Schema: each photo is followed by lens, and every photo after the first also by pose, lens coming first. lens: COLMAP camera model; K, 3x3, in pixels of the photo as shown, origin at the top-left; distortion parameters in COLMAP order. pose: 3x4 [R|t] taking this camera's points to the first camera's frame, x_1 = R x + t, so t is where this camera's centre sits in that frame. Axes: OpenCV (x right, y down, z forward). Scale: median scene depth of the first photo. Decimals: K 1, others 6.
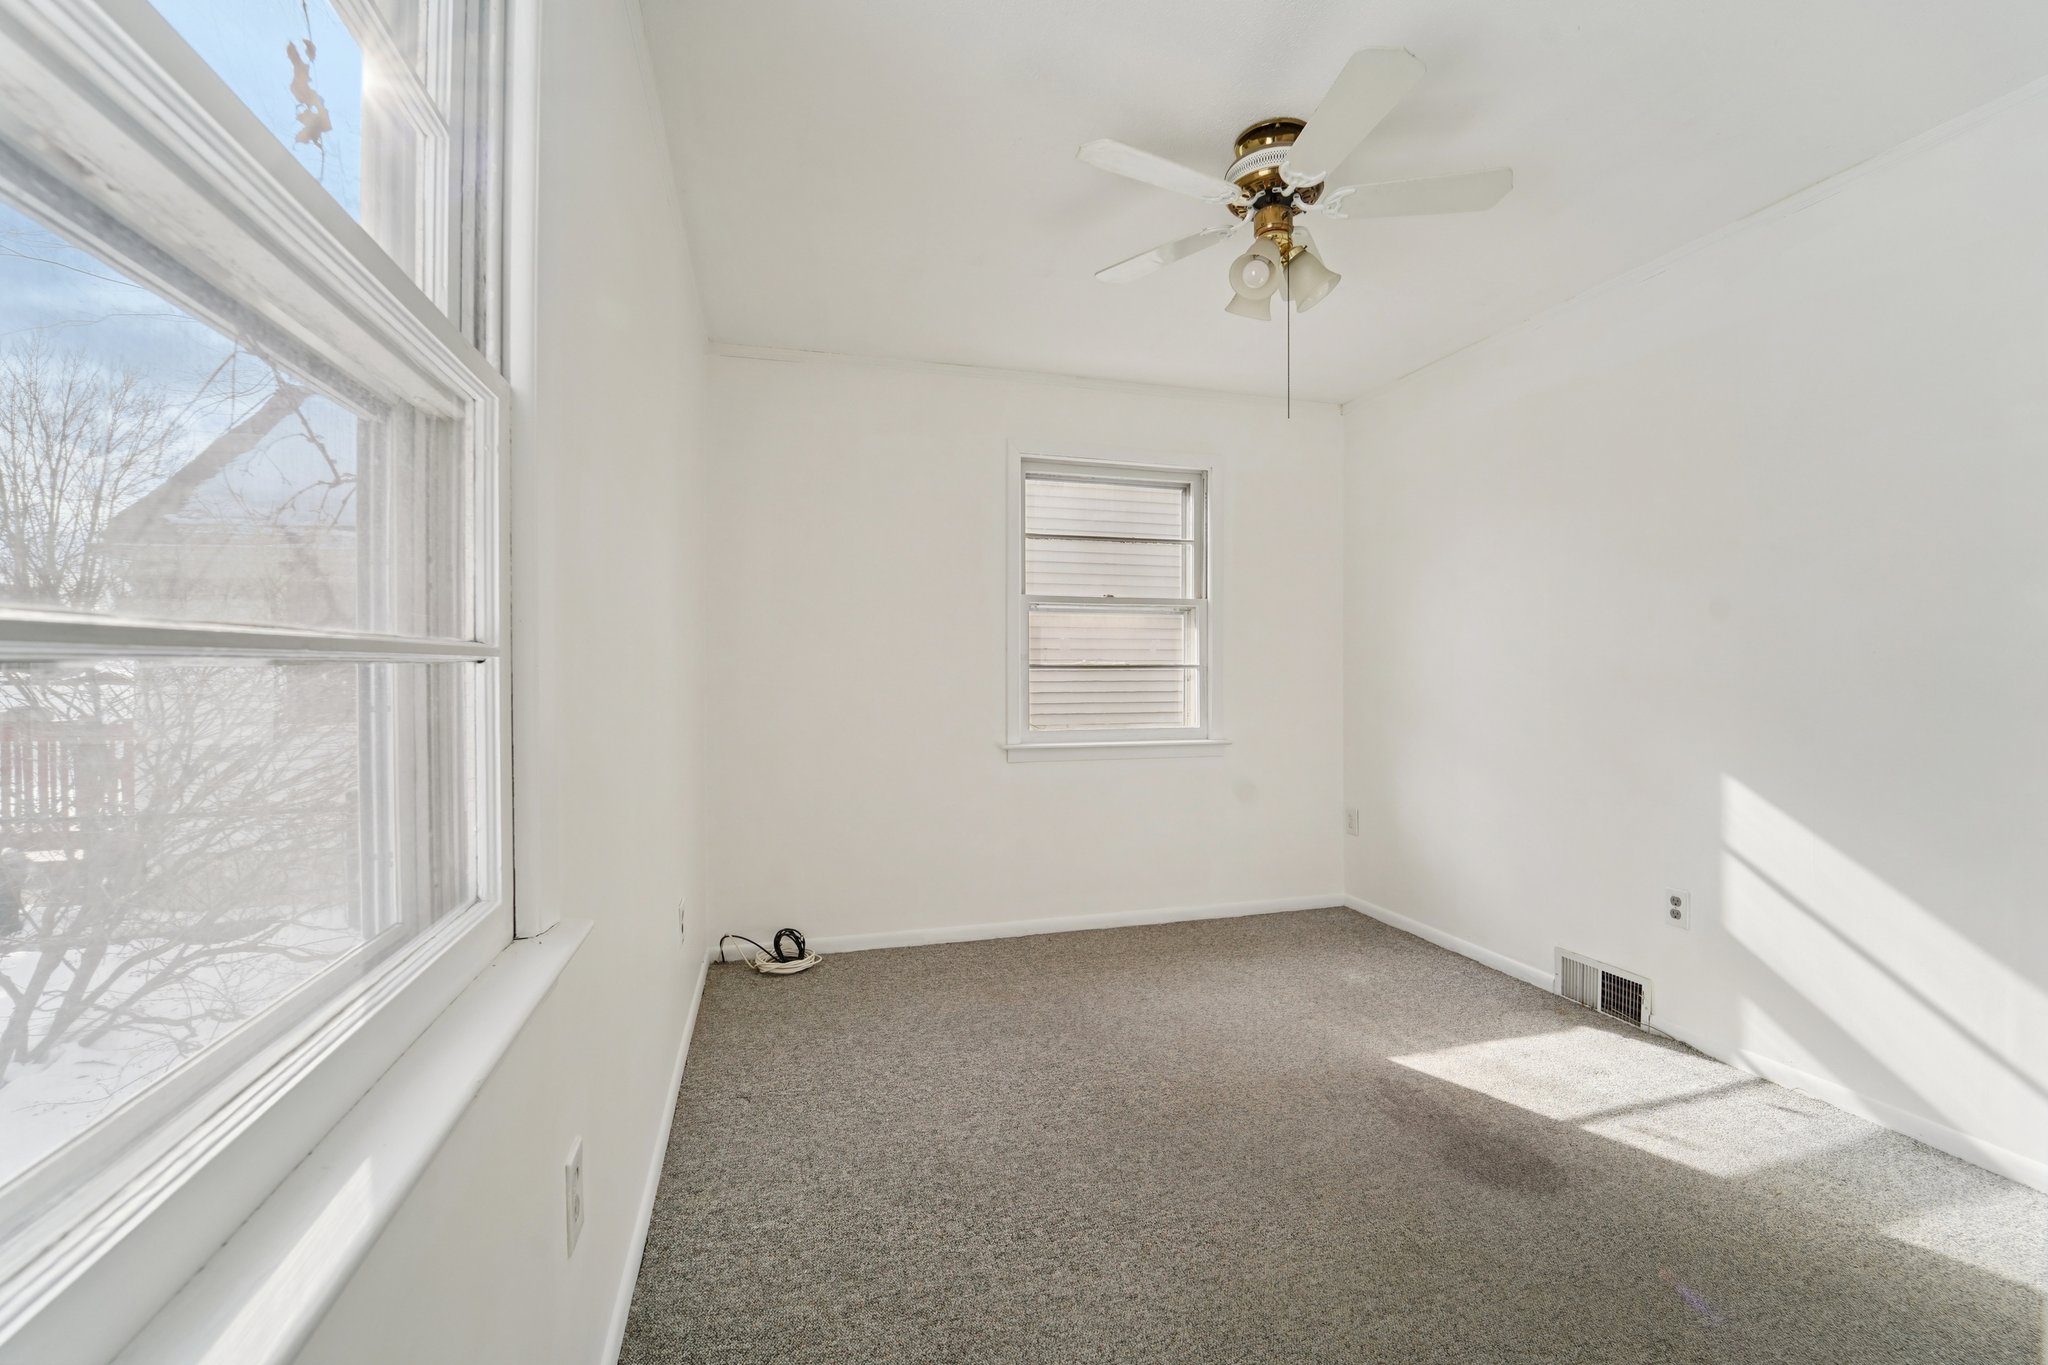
lens RADIAL K [[846.1, 0, 1014.6], [0, 846.1, 677.0], [0, 0, 1]] dist [-0.024036, 0.002073]
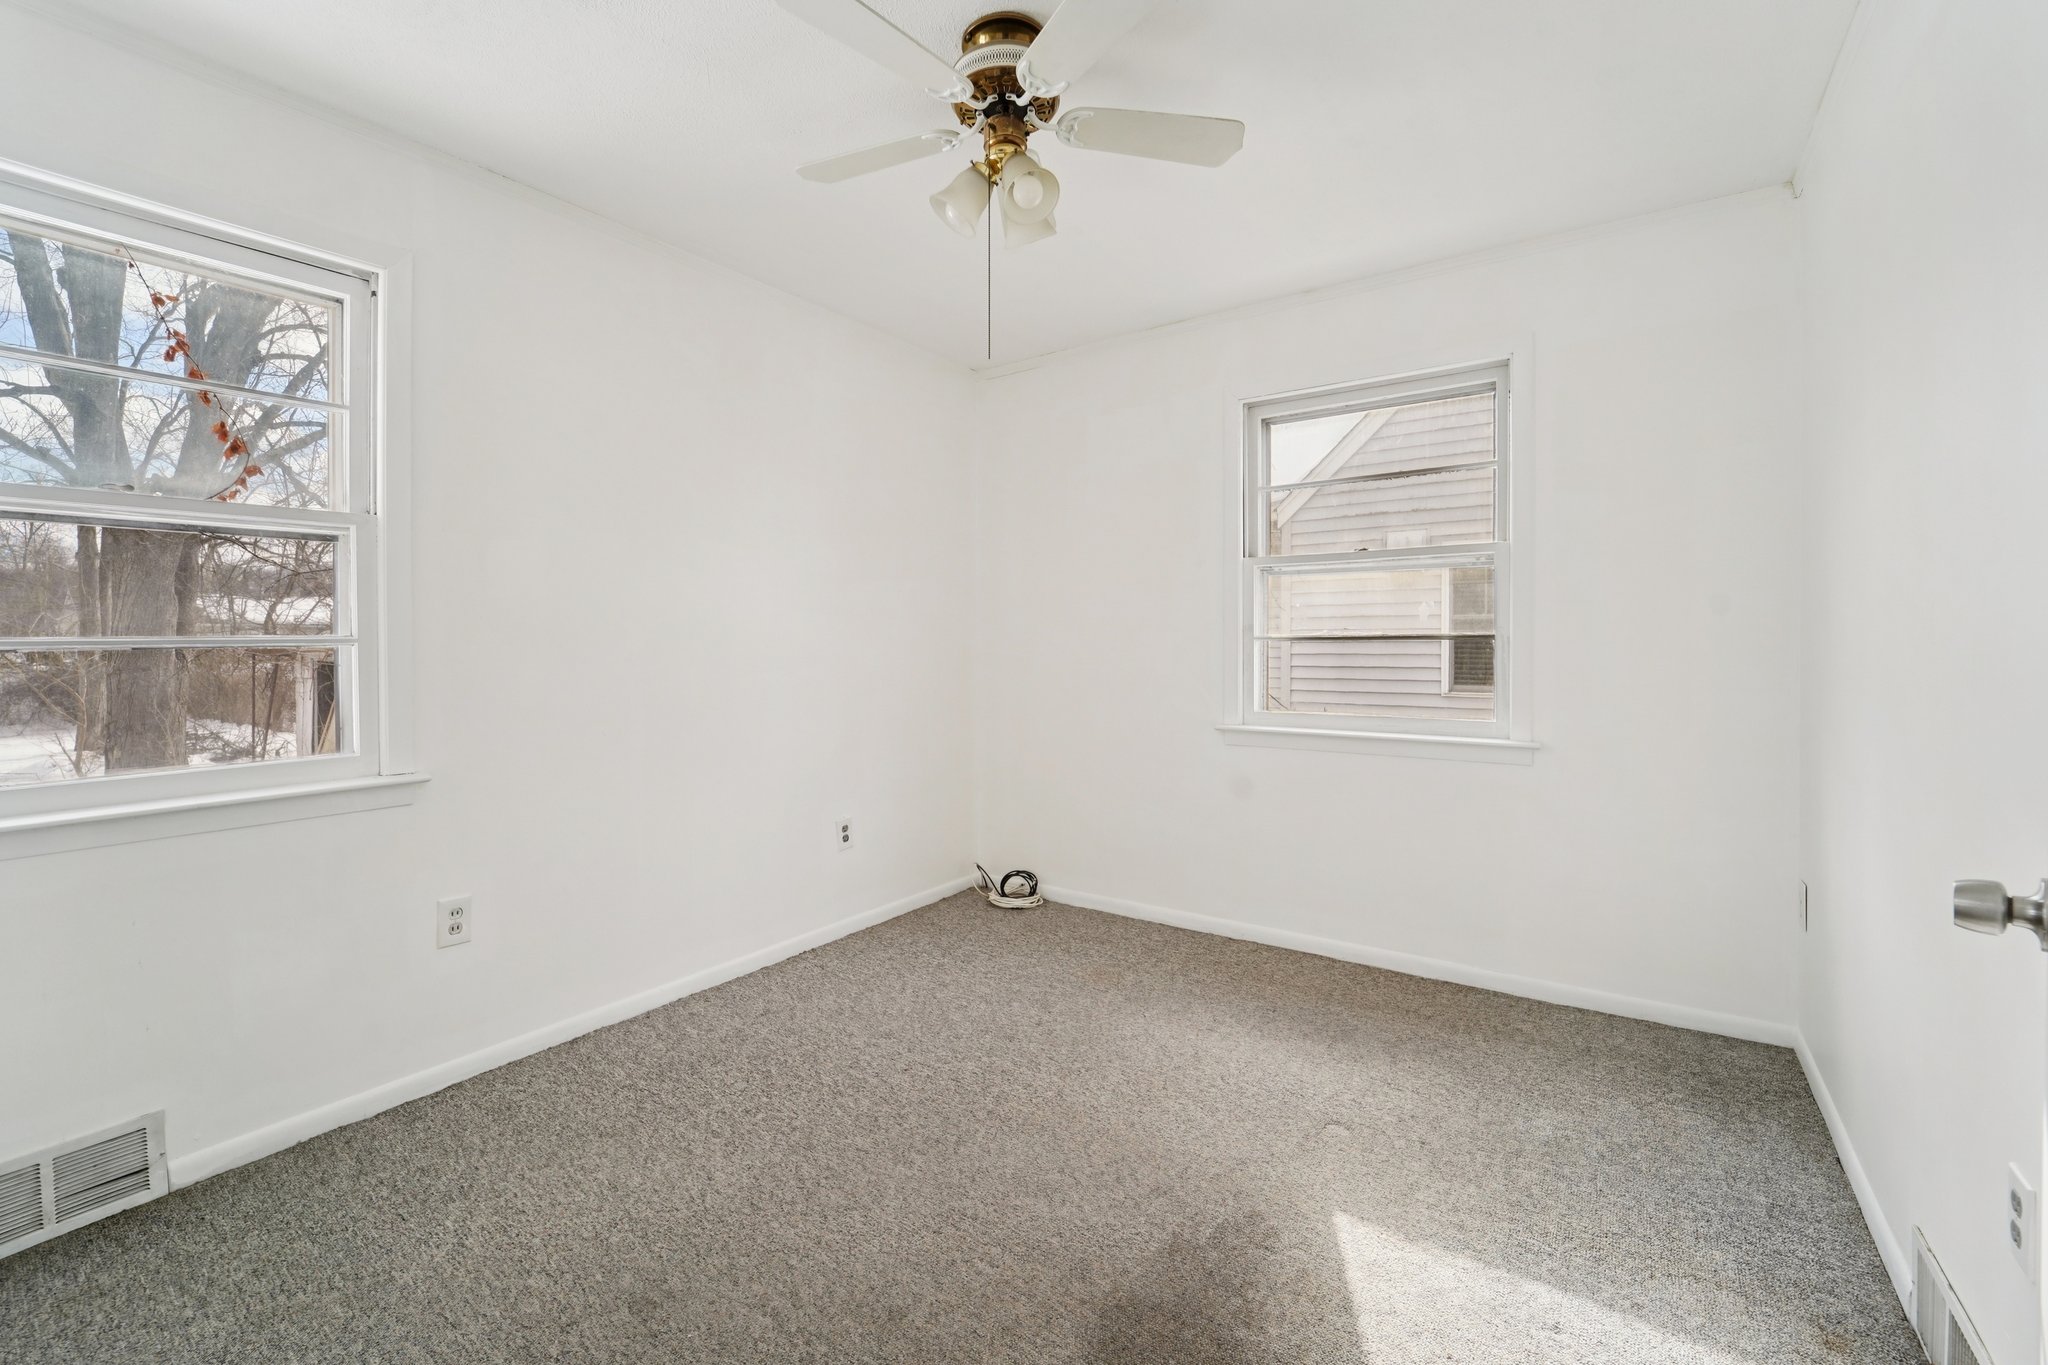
lens RADIAL K [[846.1, 0, 996.1], [0, 846.1, 650.2], [0, 0, 1]] dist [-0.024036, 0.002073]
pose [[0.621449, 0.006212, -0.783430, 0.588649], [-0.001382, 0.999976, 0.006832, -0.006202], [0.783454, -0.003163, 0.621442, 0.261739]]
